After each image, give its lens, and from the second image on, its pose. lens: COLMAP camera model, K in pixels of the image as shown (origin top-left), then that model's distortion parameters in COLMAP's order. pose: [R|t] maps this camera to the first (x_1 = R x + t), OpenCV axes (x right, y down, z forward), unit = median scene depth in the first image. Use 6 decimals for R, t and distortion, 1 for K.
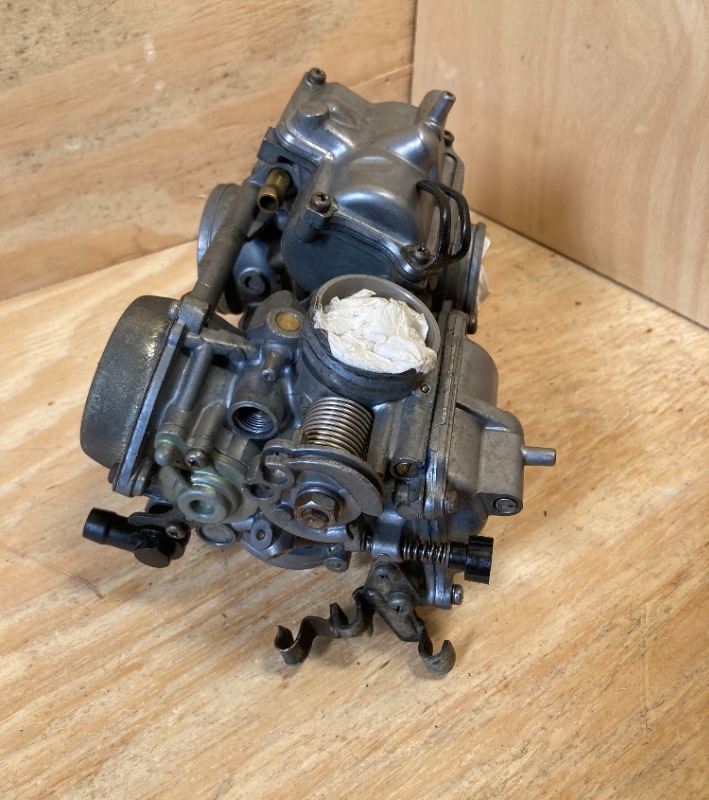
lens RADIAL K [[797.4, 0, 352.8], [0, 797.4, 408.2], [0, 0, 1]] dist [-0.047604, 0.090081]
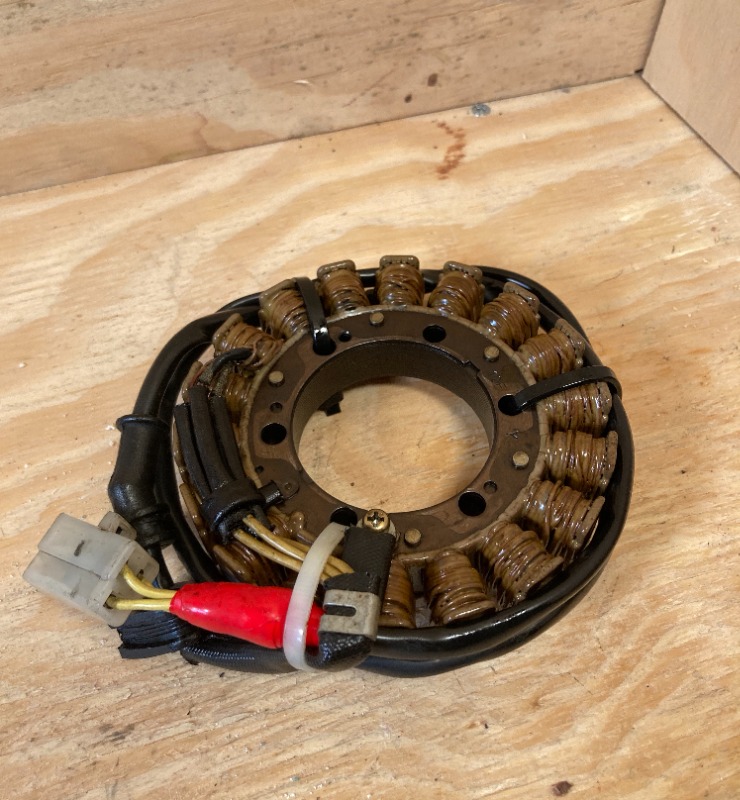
lens RADIAL K [[840.0, 0, 376.3], [0, 840.0, 359.6], [0, 0, 1]] dist [-0.017317, 0.031671]
pose [[0.950553, 0.244680, -0.191260, 0.066551], [-0.197712, 0.951700, 0.234897, -0.260345], [0.239497, -0.185468, 0.953018, 0.358327]]
